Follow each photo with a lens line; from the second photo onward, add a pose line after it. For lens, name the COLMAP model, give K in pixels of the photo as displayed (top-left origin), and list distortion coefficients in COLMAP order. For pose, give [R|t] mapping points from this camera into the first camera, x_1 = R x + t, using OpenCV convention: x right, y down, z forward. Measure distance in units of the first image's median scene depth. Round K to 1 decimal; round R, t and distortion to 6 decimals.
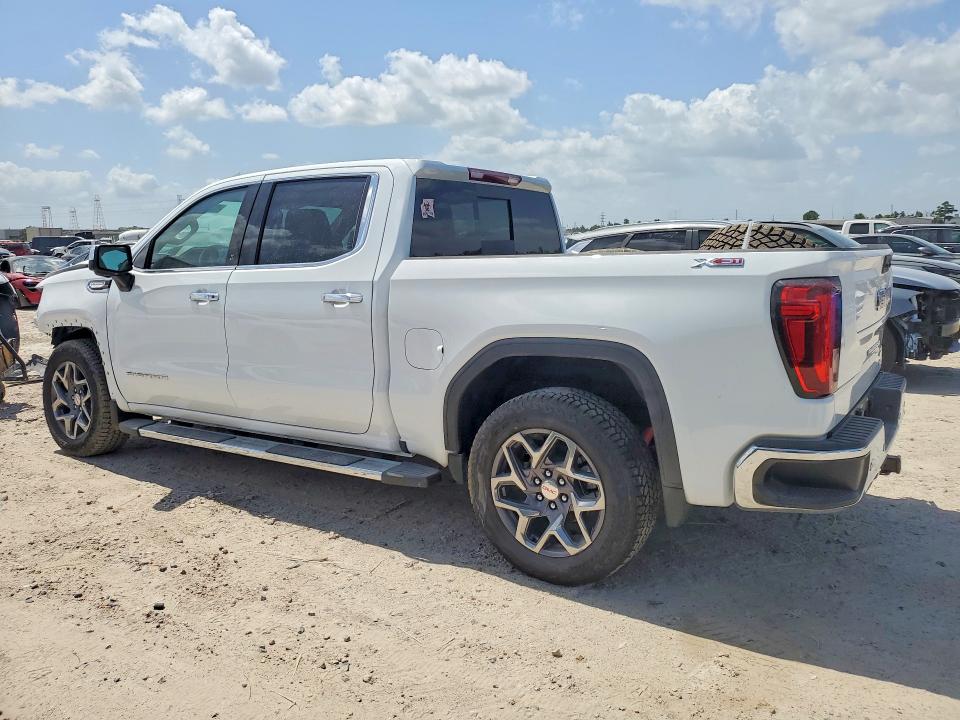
lens RADIAL K [[753.4, 0, 480.0], [0, 753.4, 360.0], [0, 0, 1]] dist [0.008068, 0.005960]
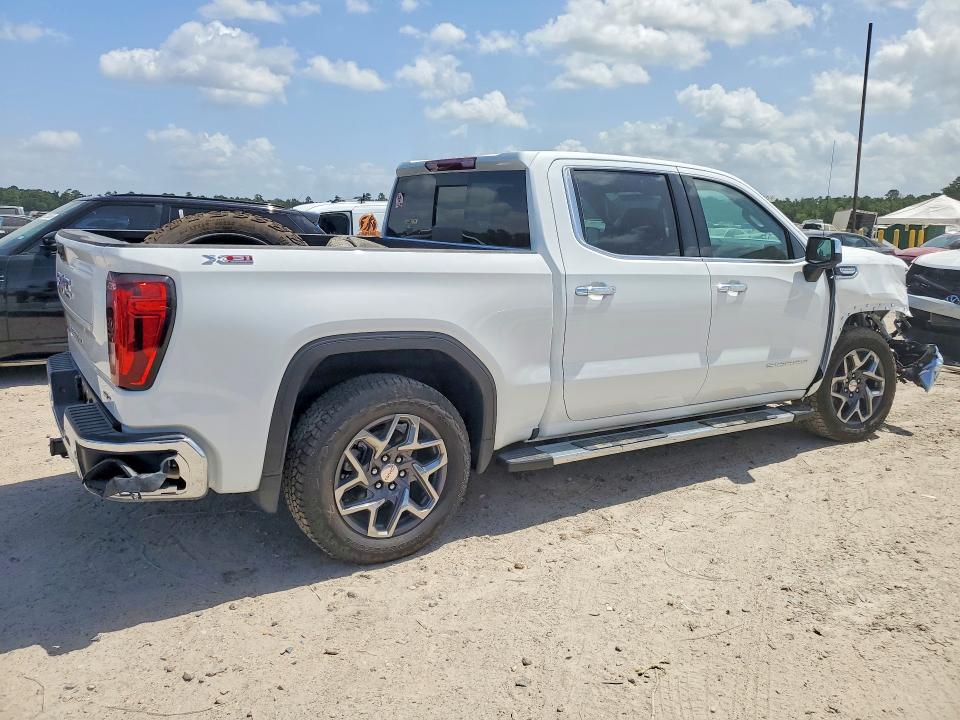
lens RADIAL K [[753.4, 0, 480.0], [0, 753.4, 360.0], [0, 0, 1]] dist [0.008068, 0.005960]
pose [[-0.411970, 0.169973, -0.895204, 0.940773], [-0.148730, 0.956729, 0.250100, -0.246742], [0.898977, 0.236177, -0.368863, 1.451556]]
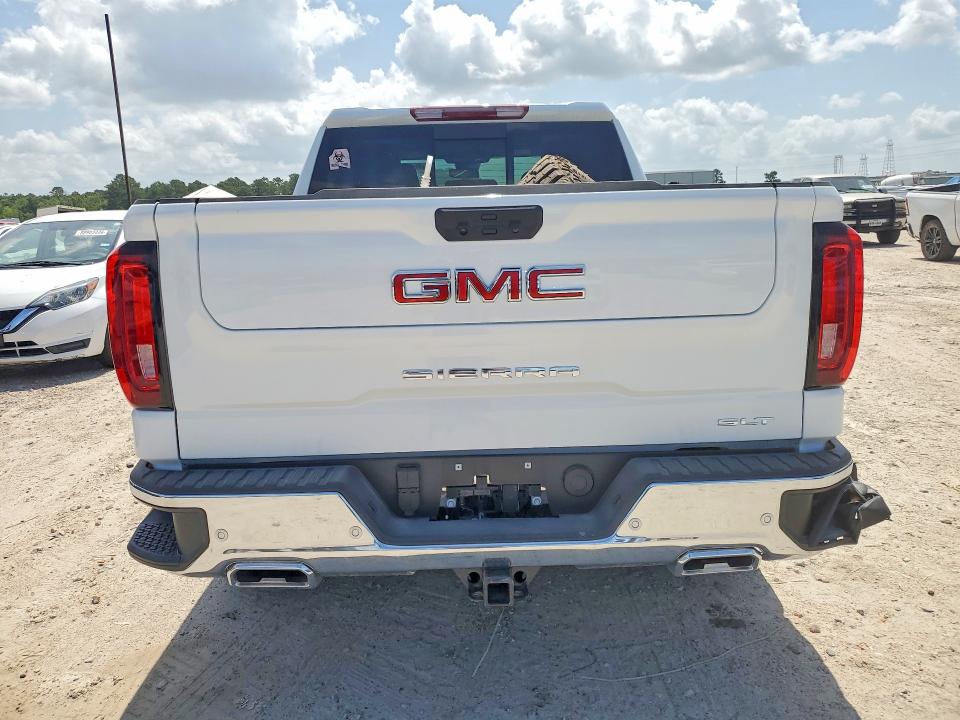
lens RADIAL K [[753.4, 0, 480.0], [0, 753.4, 360.0], [0, 0, 1]] dist [0.008068, 0.005960]
pose [[0.561372, 0.151355, -0.813605, 0.747526], [-0.096398, 0.988400, 0.117359, -0.068115], [0.821930, 0.012547, 0.569450, 0.525338]]
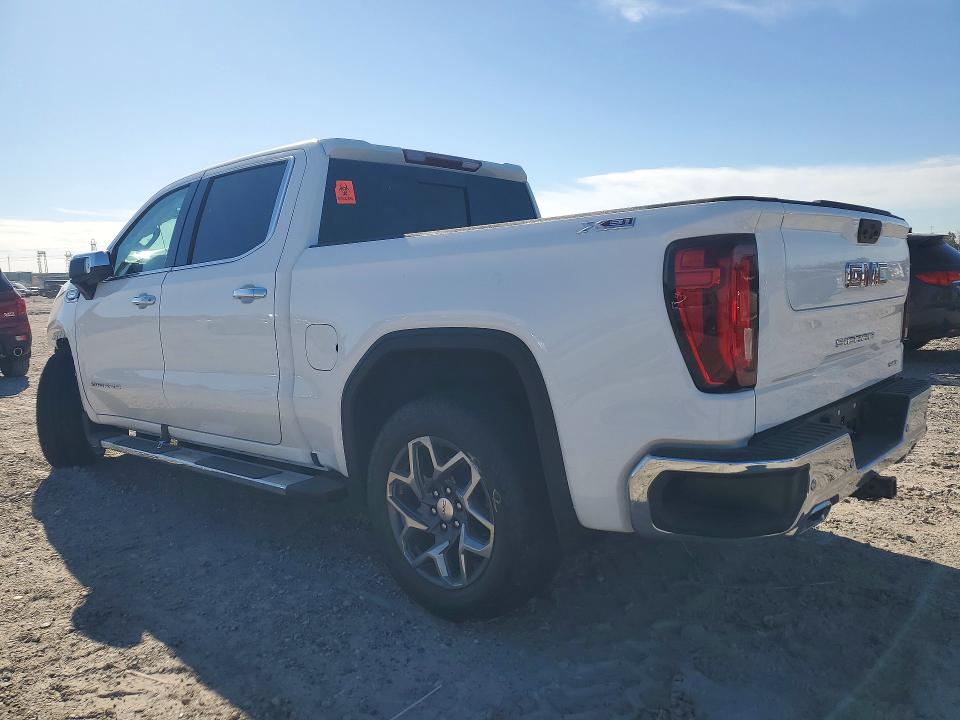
lens RADIAL K [[753.4, 0, 480.0], [0, 753.4, 360.0], [0, 0, 1]] dist [0.008068, 0.005960]
pose [[0.988218, -0.007296, -0.152879, 0.195531], [0.001013, 0.999153, -0.041135, 0.030264], [0.153050, 0.040496, 0.987388, 0.130769]]
